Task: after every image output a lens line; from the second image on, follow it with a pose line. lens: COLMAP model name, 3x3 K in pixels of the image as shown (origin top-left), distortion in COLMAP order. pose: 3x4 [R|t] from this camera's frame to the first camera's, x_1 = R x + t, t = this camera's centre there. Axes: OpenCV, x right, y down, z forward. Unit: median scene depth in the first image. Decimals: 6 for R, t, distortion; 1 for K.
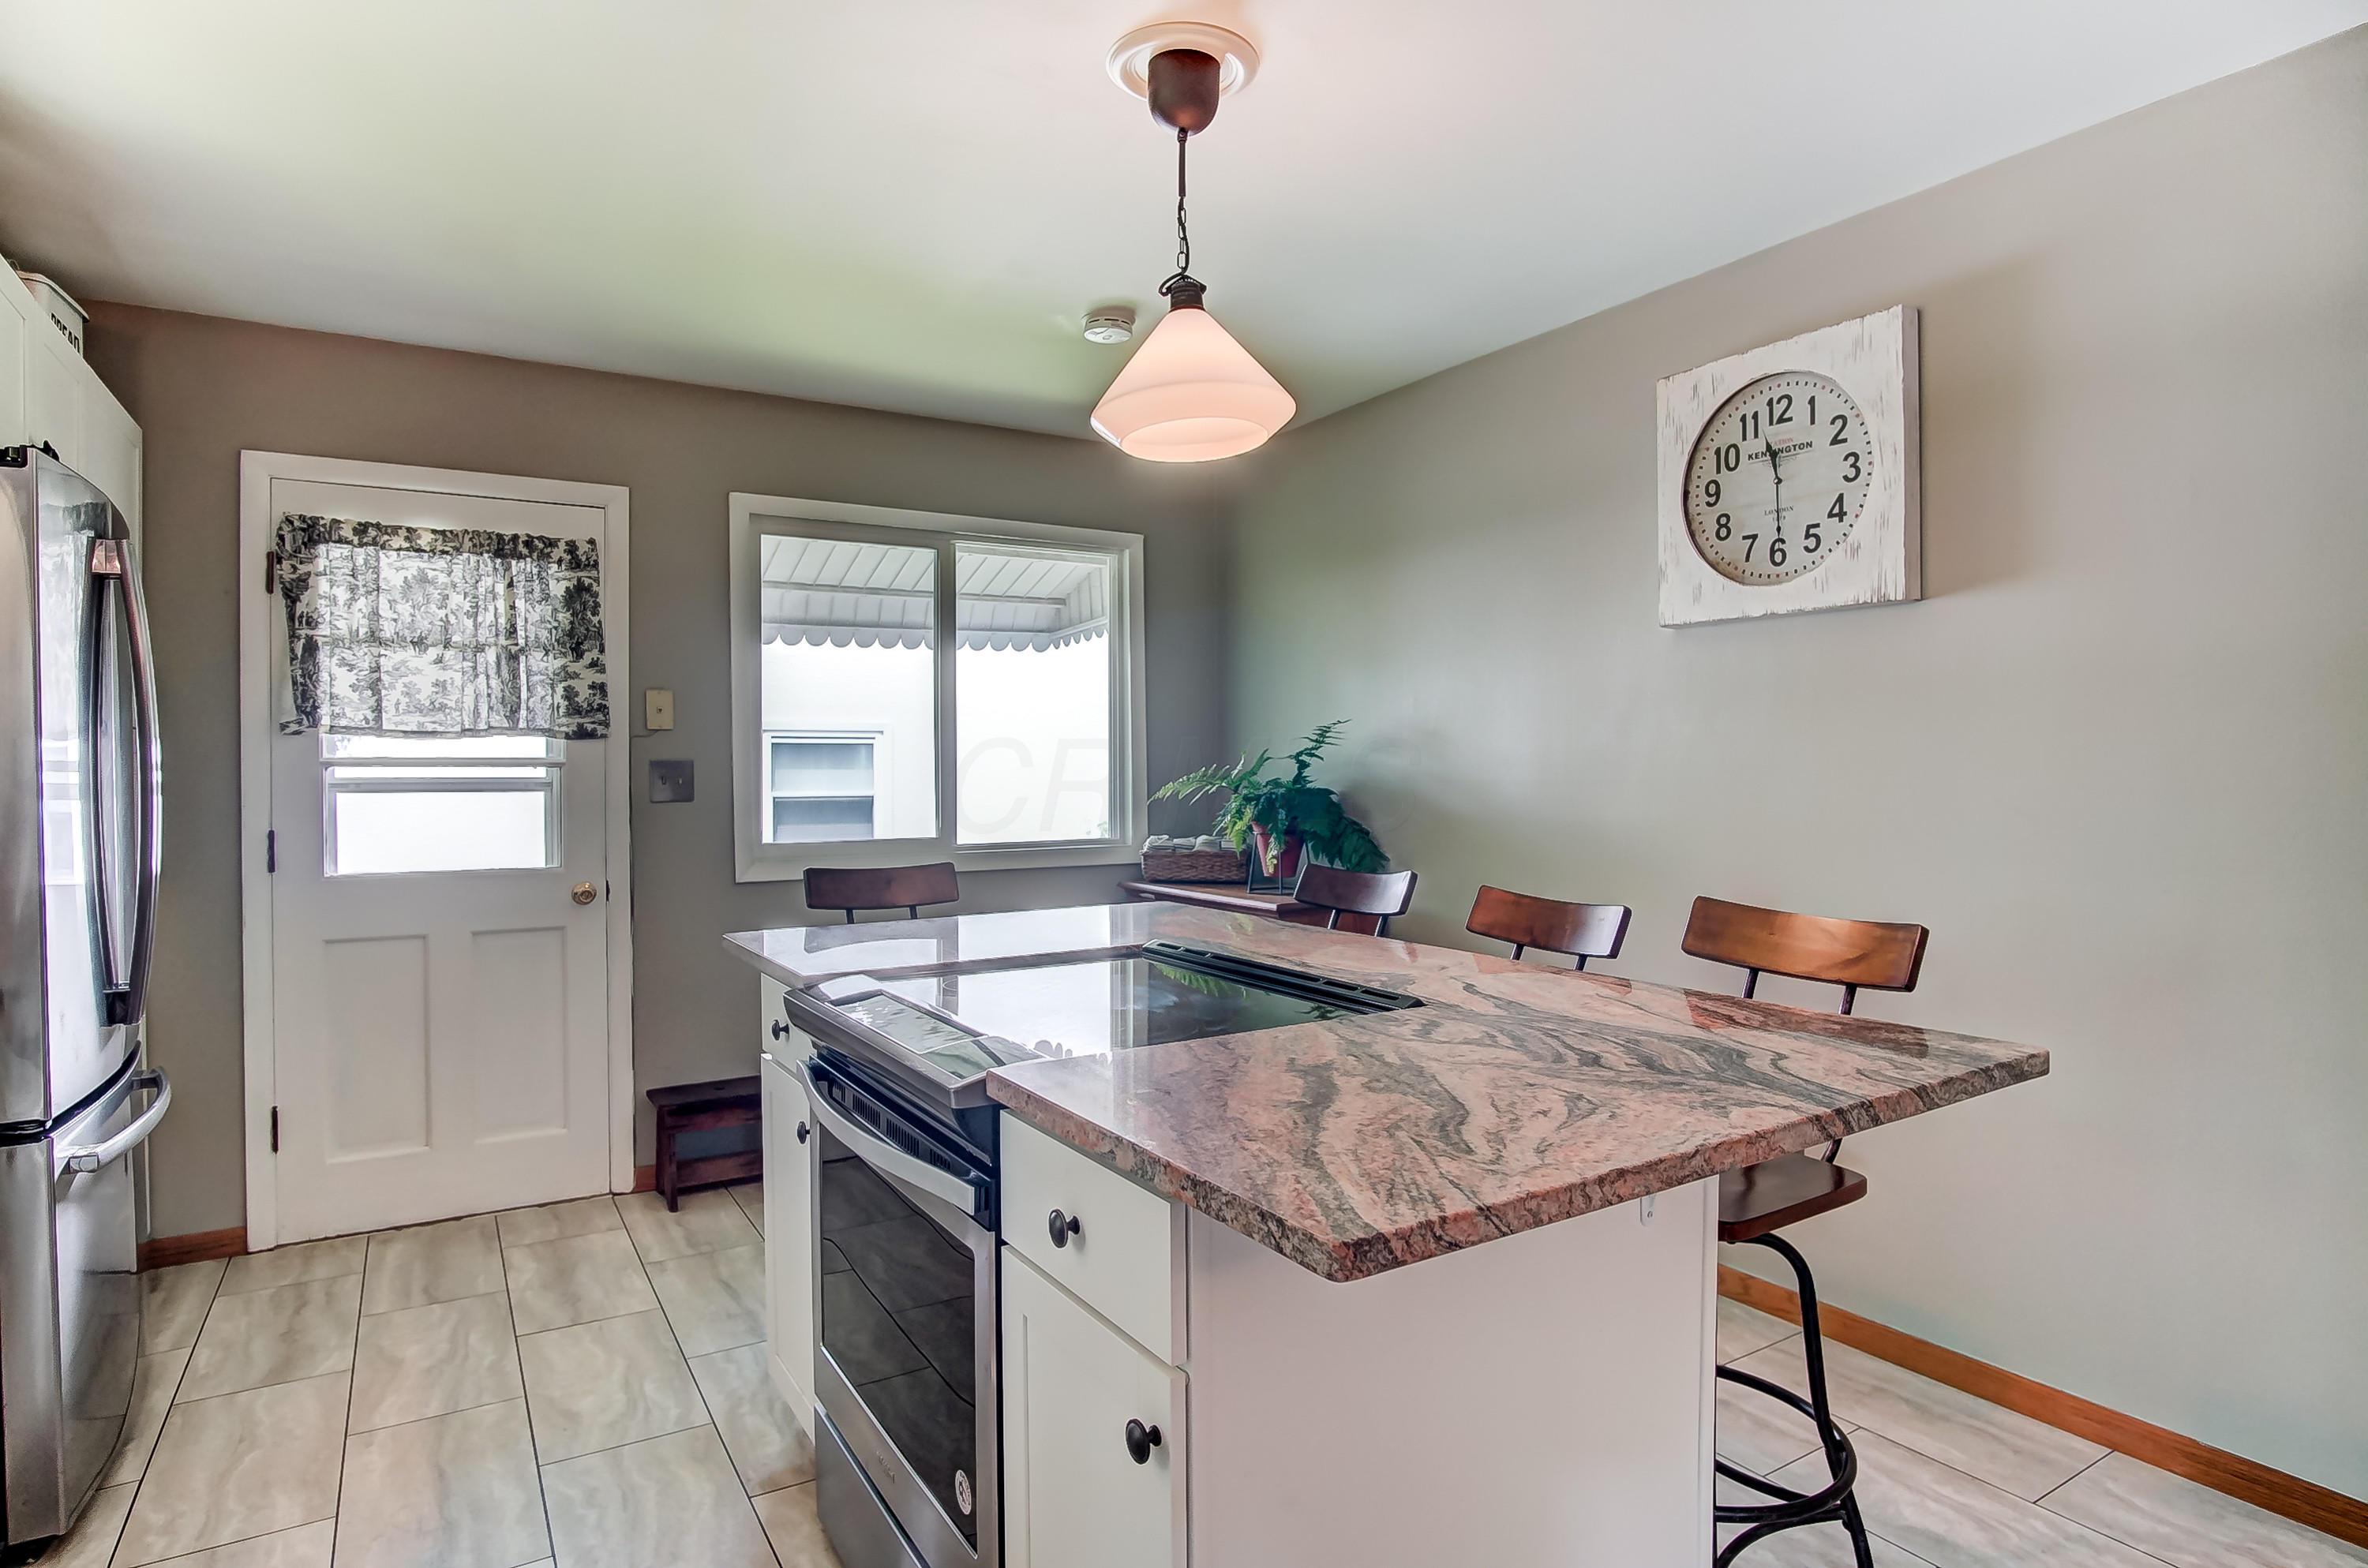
lens RADIAL K [[1272.4, 0, 1183.0], [0, 1272.4, 794.3], [0, 0, 1]] dist [-0.025152, -0.001466]
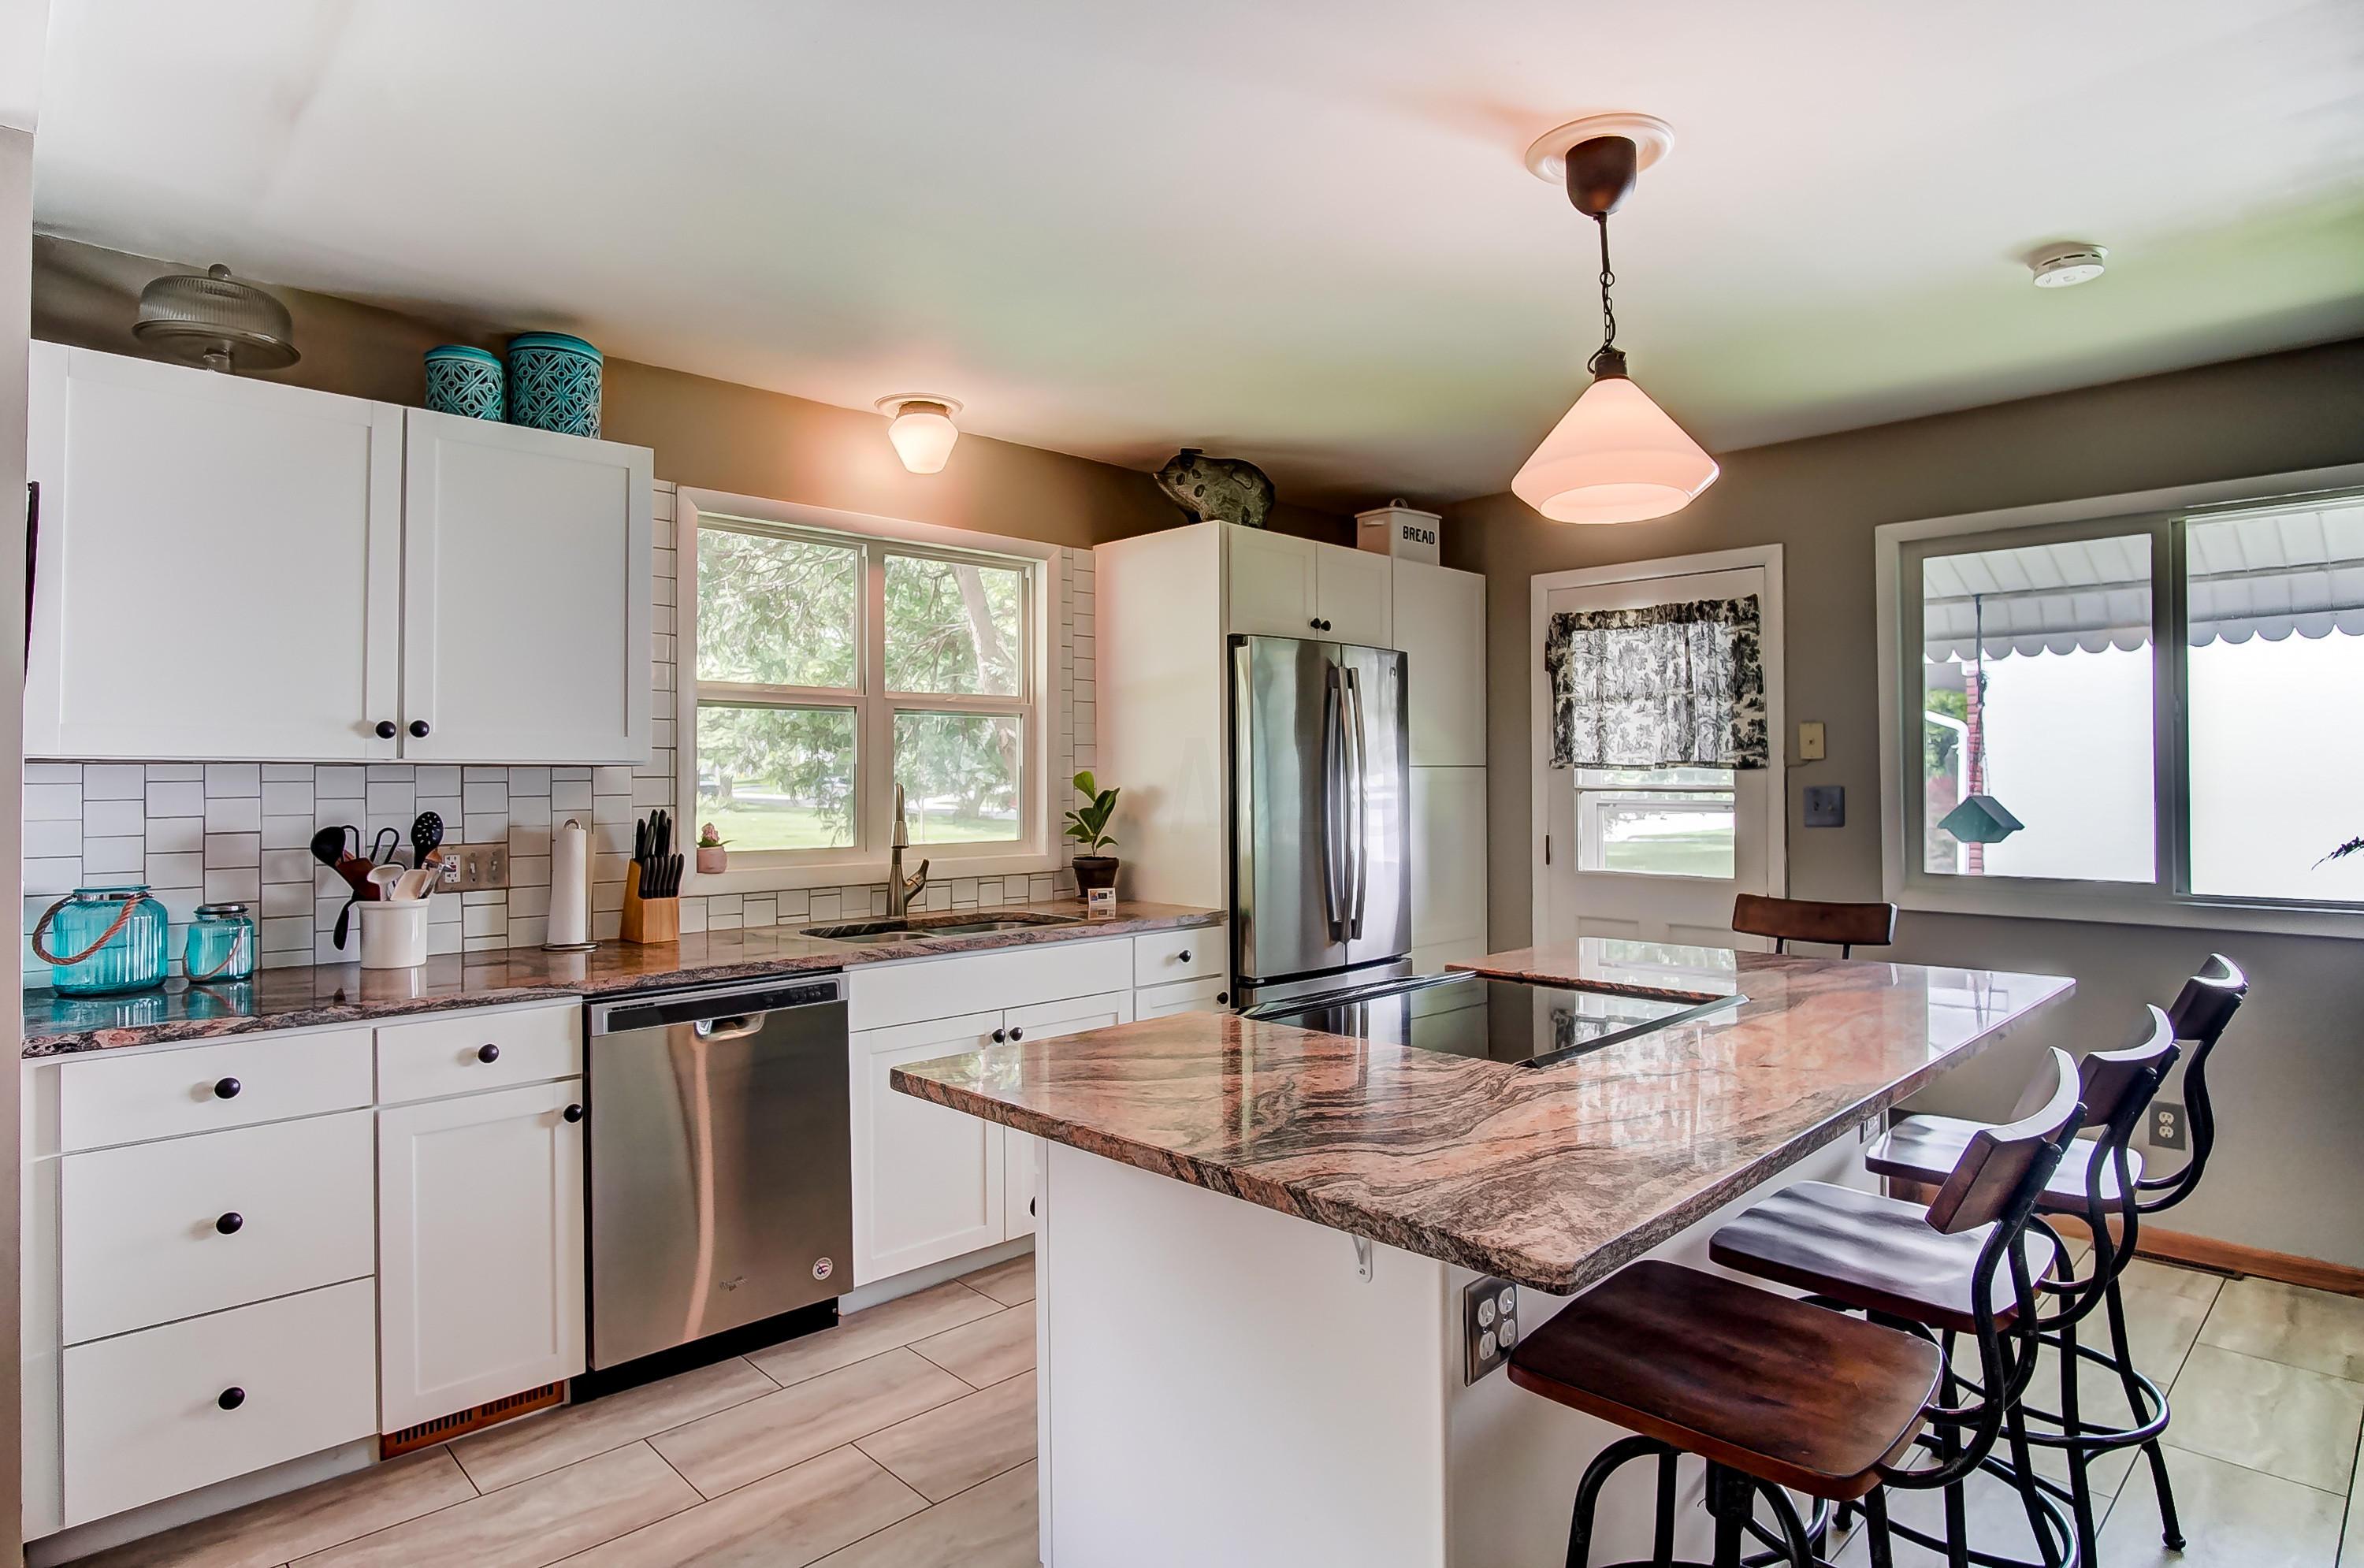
lens RADIAL K [[1270.4, 0, 1171.7], [0, 1270.4, 776.9], [0, 0, 1]] dist [-0.025152, -0.001466]
pose [[0.201596, 0.003883, -0.979461, 0.568216], [-0.014720, 0.999891, 0.000935, -0.031129], [0.979358, 0.014229, 0.201631, 0.264819]]
